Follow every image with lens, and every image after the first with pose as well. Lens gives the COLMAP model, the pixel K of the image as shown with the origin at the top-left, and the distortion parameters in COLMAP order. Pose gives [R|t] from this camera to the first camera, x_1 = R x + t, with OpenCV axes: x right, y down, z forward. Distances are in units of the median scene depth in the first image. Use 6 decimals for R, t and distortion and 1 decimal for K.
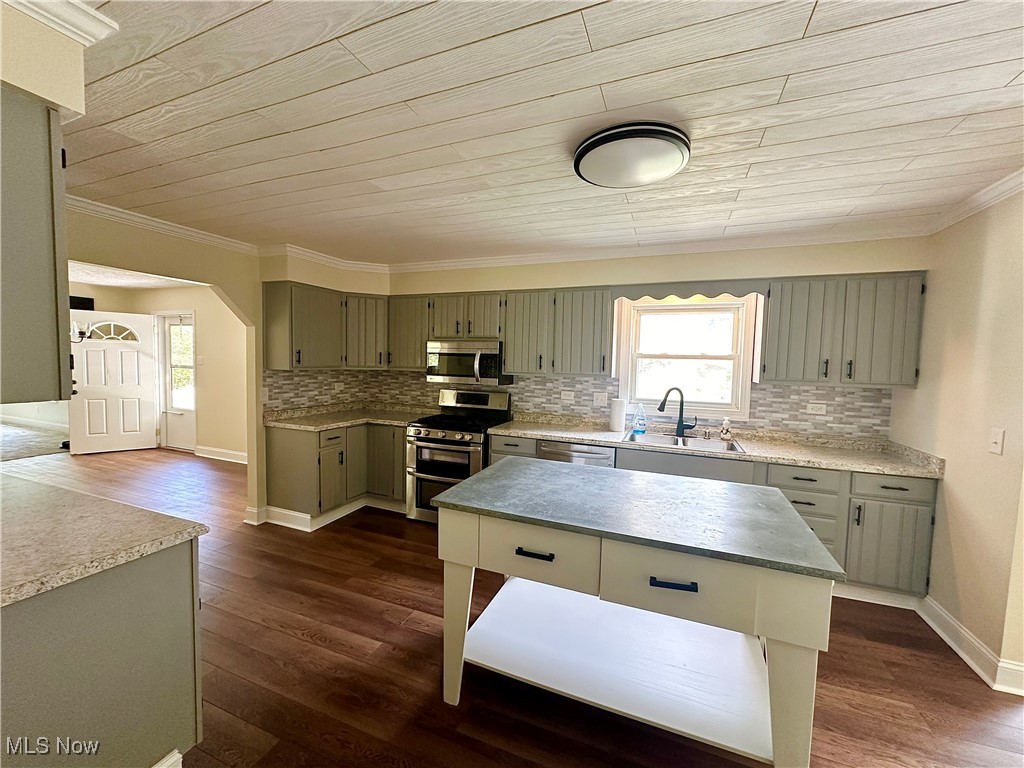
lens RADIAL K [[407.9, 0, 507.7], [0, 407.9, 387.7], [0, 0, 1]] dist [-0.001355, 0.000066]
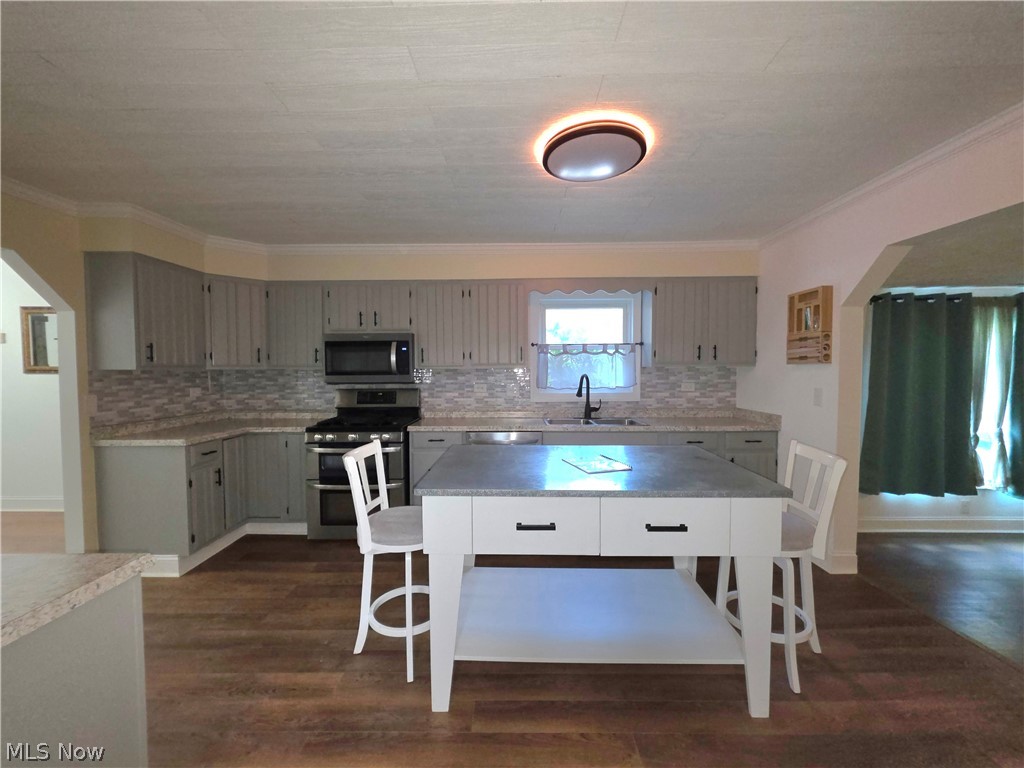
lens RADIAL K [[410.7, 0, 509.2], [0, 410.7, 385.6], [0, 0, 1]] dist [0.003391, 0.000240]
pose [[0.932326, -0.041754, 0.359199, -0.158986], [0.049876, 0.998666, -0.013369, 0.031306], [-0.358162, 0.030380, 0.933165, 0.031406]]
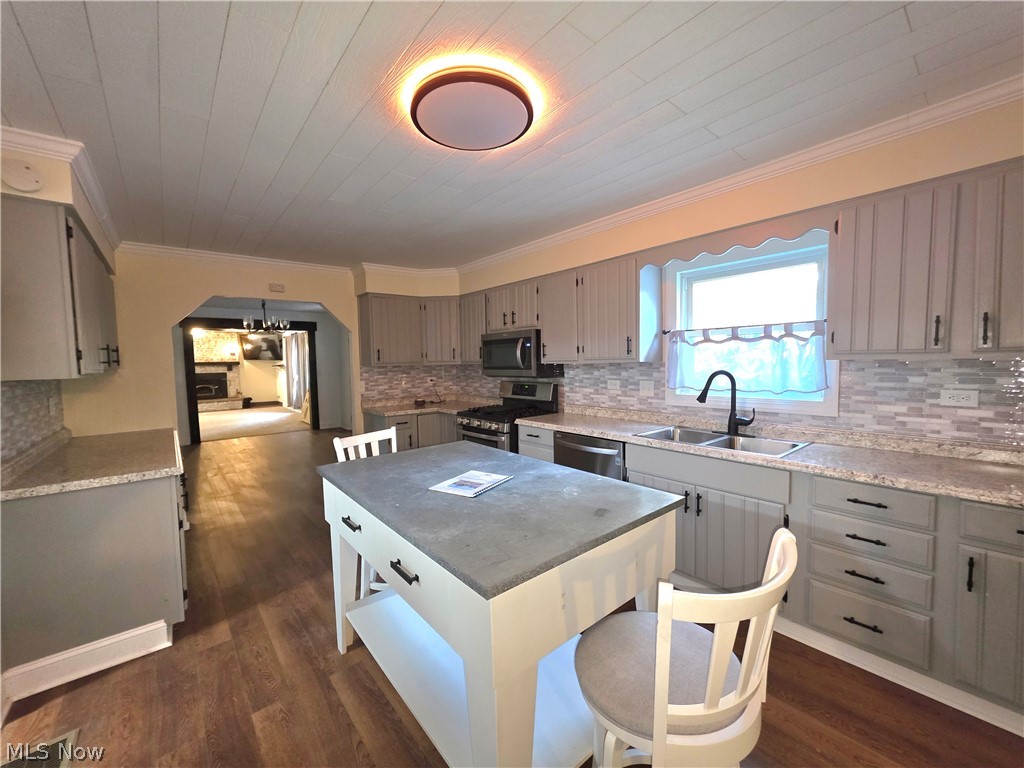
lens RADIAL K [[410.7, 0, 502.9], [0, 410.7, 385.1], [0, 0, 1]] dist [0.003391, 0.000240]
pose [[0.880934, -0.011877, -0.473091, 0.375248], [0.008710, 0.999923, -0.008884, 0.027069], [0.473160, 0.003706, 0.880969, 0.105111]]
